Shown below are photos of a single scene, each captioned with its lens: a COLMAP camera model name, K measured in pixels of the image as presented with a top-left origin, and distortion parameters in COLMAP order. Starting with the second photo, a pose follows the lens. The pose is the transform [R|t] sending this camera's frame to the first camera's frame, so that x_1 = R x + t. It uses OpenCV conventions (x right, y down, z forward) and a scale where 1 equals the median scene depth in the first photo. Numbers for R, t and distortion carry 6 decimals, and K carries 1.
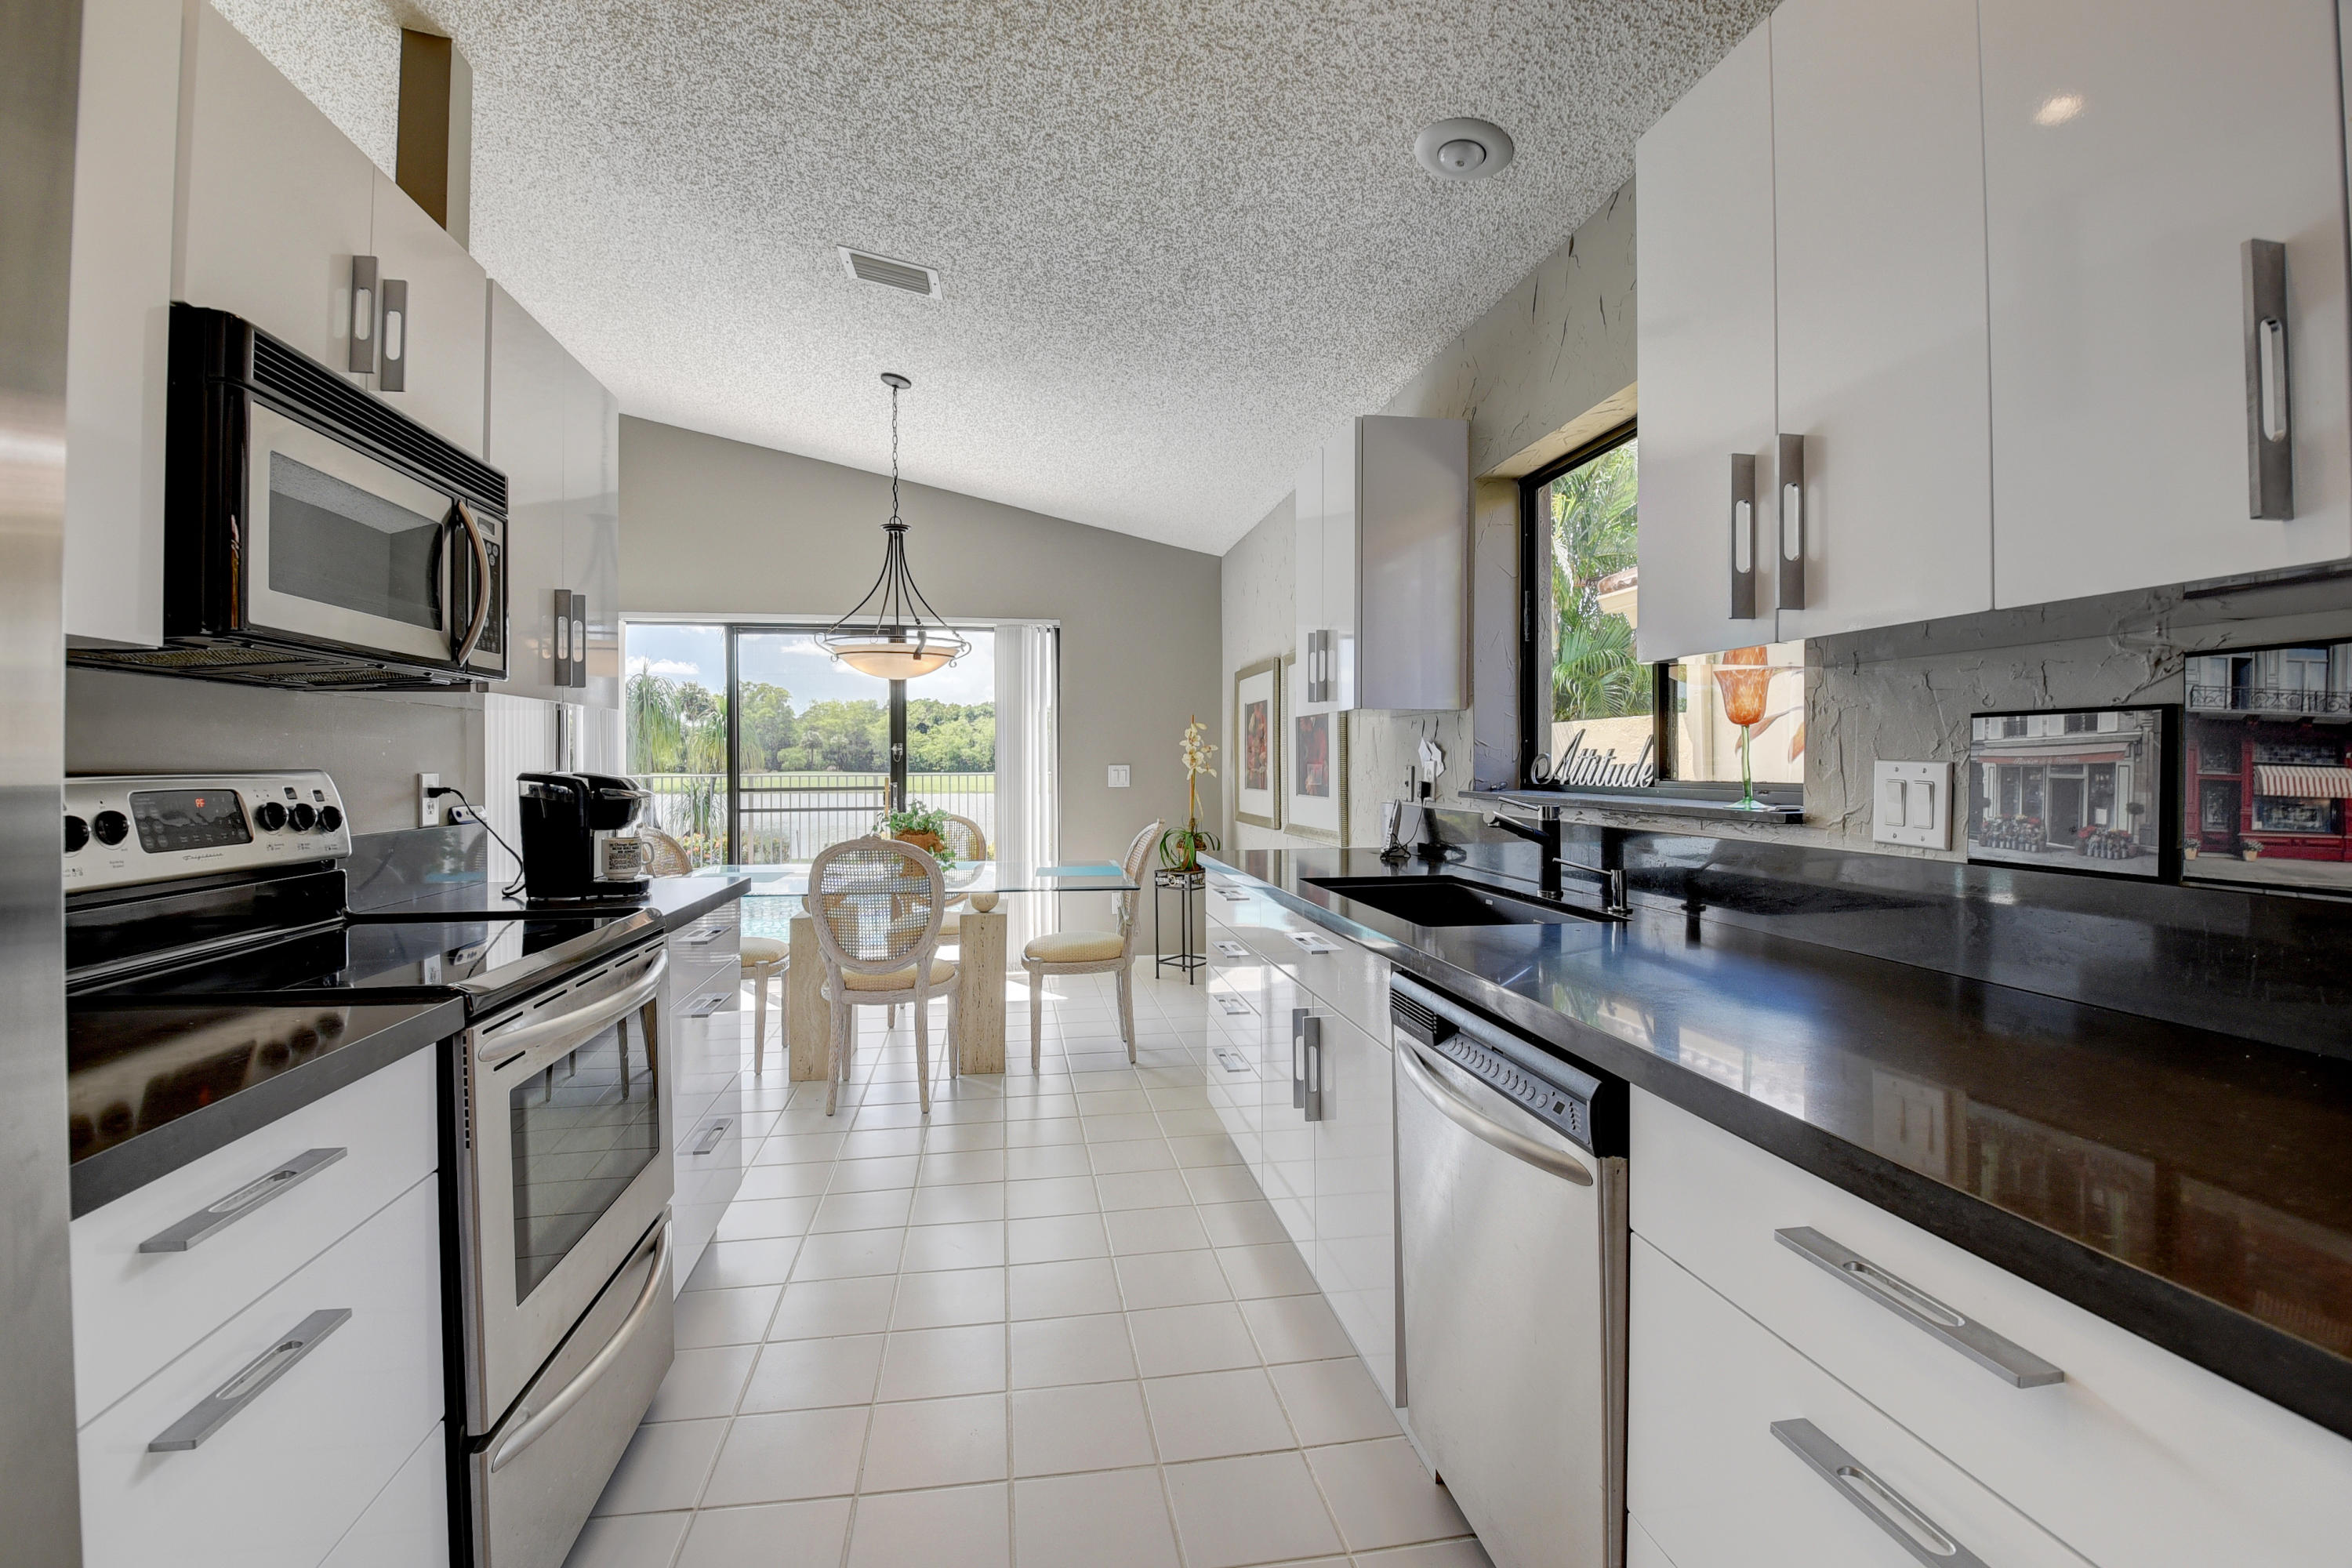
lens RADIAL K [[1043.1, 0, 1157.9], [0, 1043.1, 753.0], [0, 0, 1]] dist [0.029956, -0.026786]
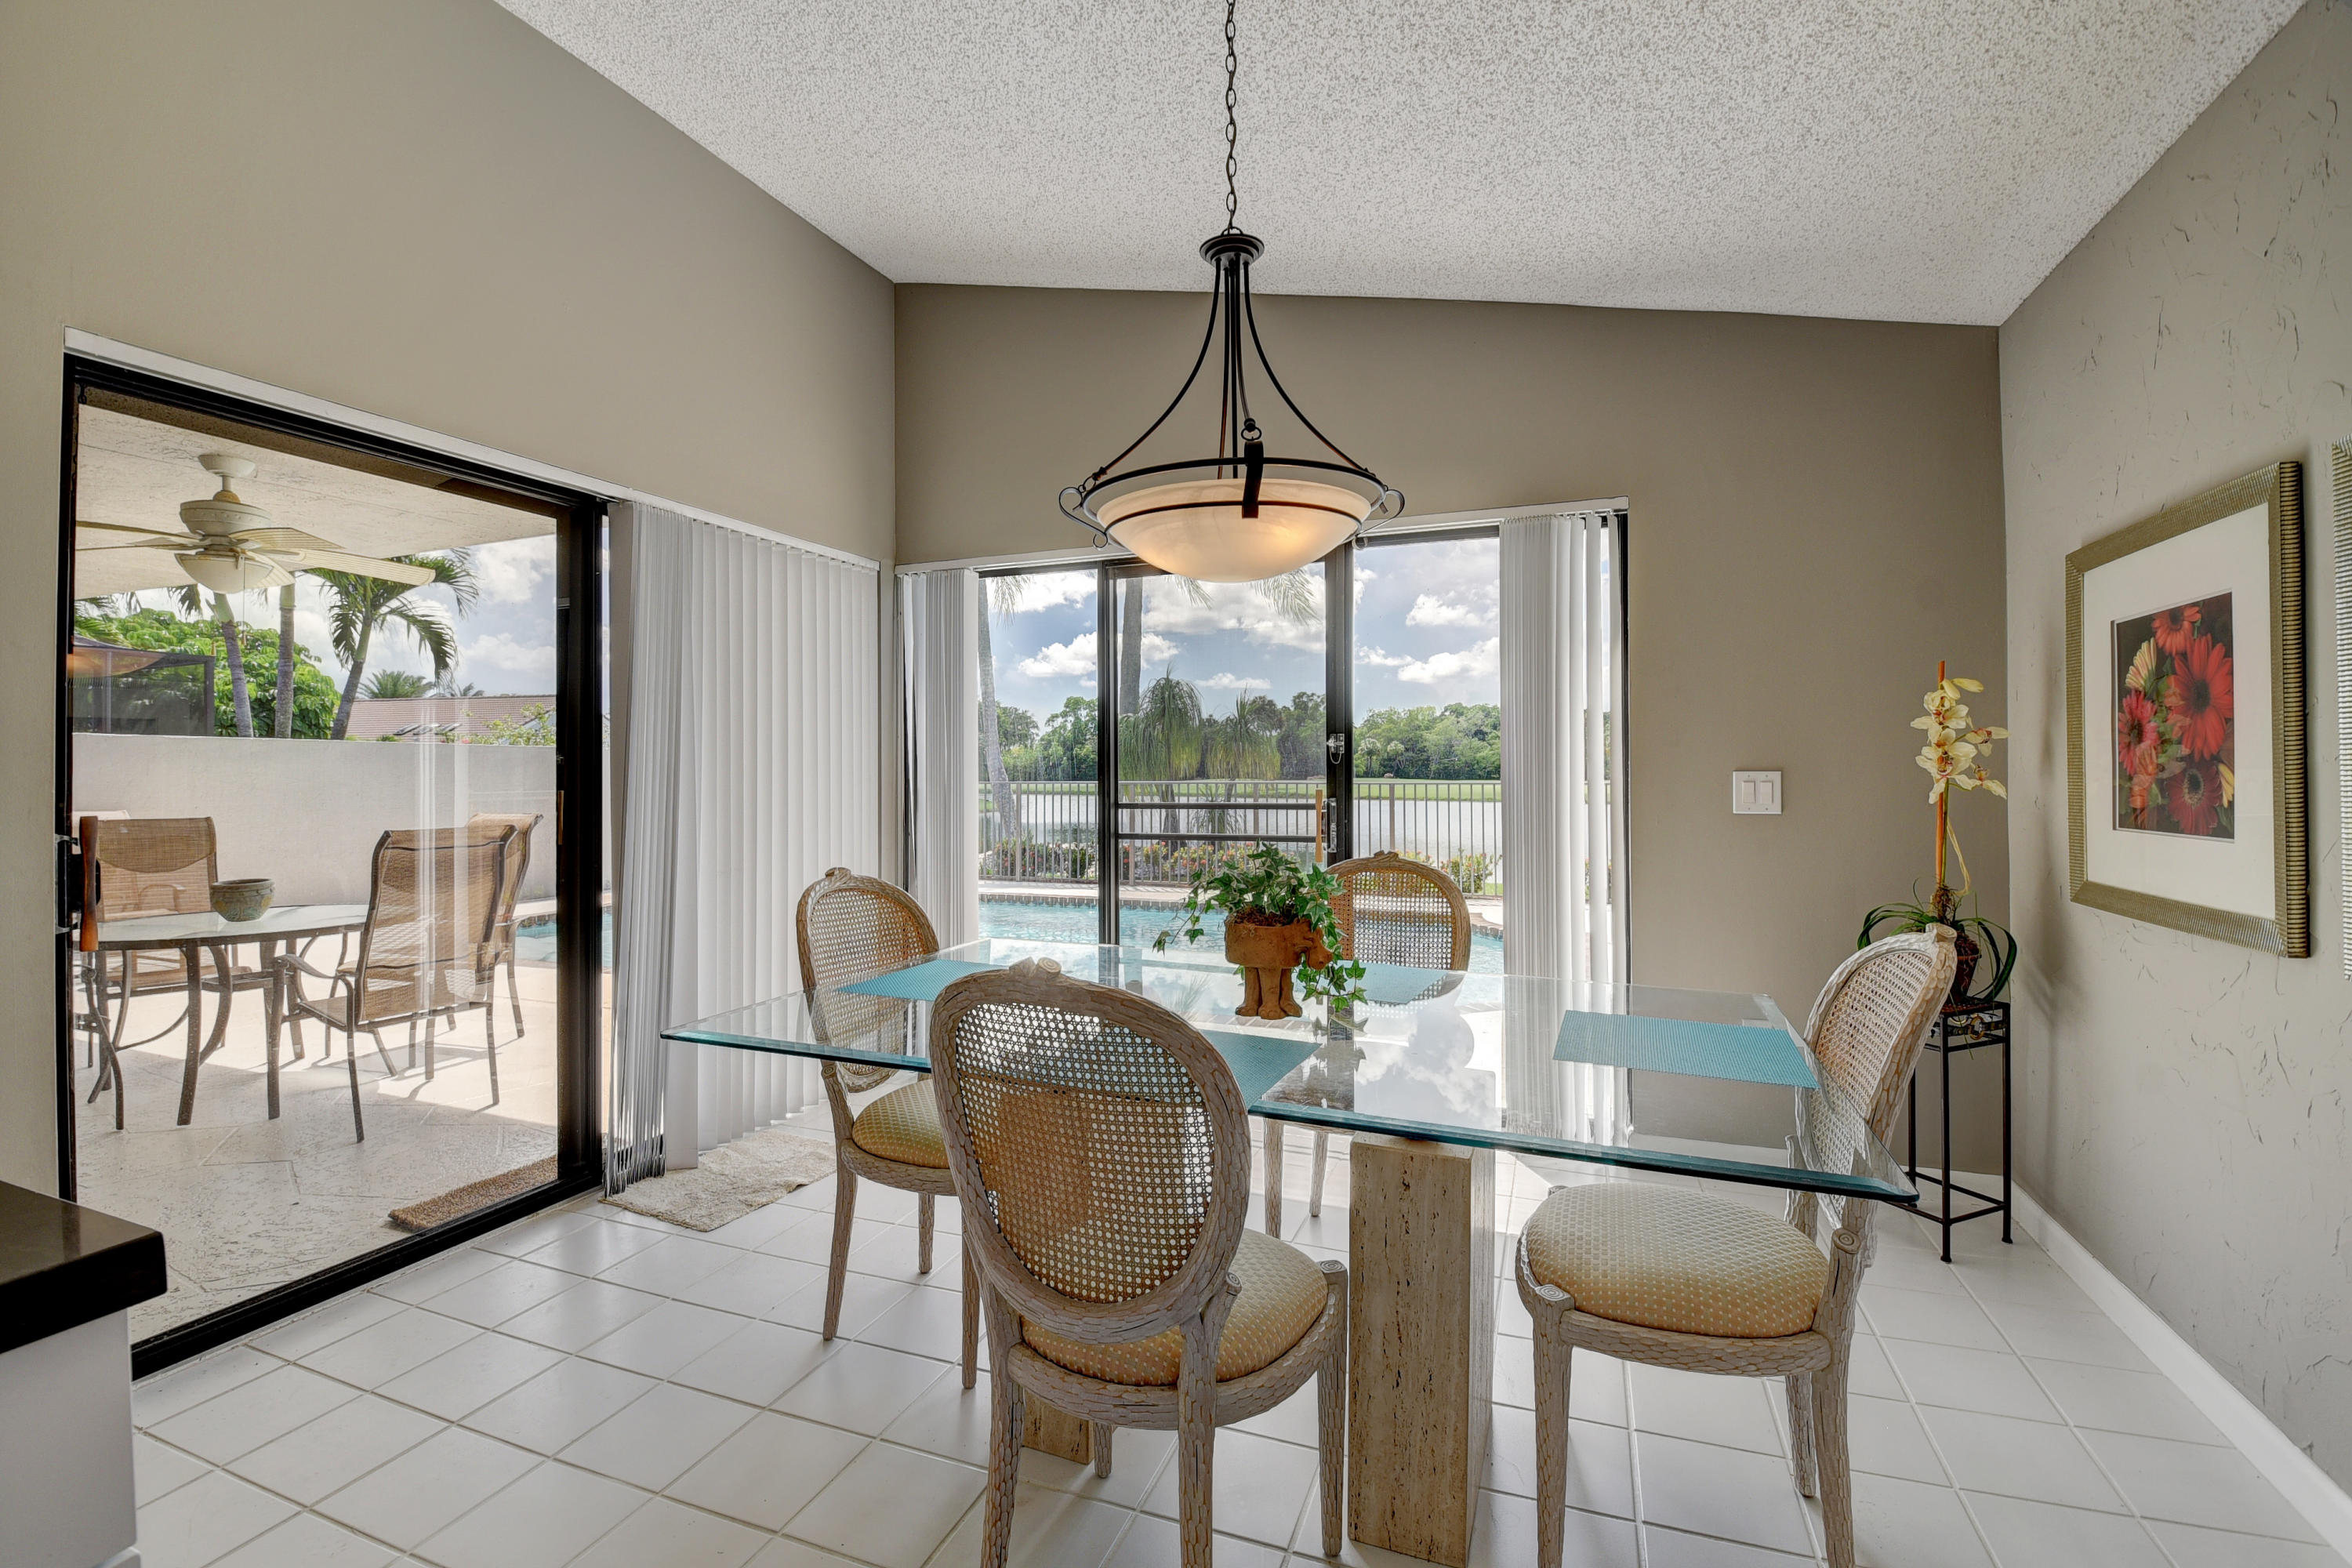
lens RADIAL K [[1027.2, 0, 1172.9], [0, 1027.2, 759.1], [0, 0, 1]] dist [0.004261, -0.018475]
pose [[0.871028, -0.001718, -0.491231, -0.039230], [0.001237, 0.999998, -0.001305, 0.006559], [0.491232, 0.000529, 0.871028, 0.437207]]
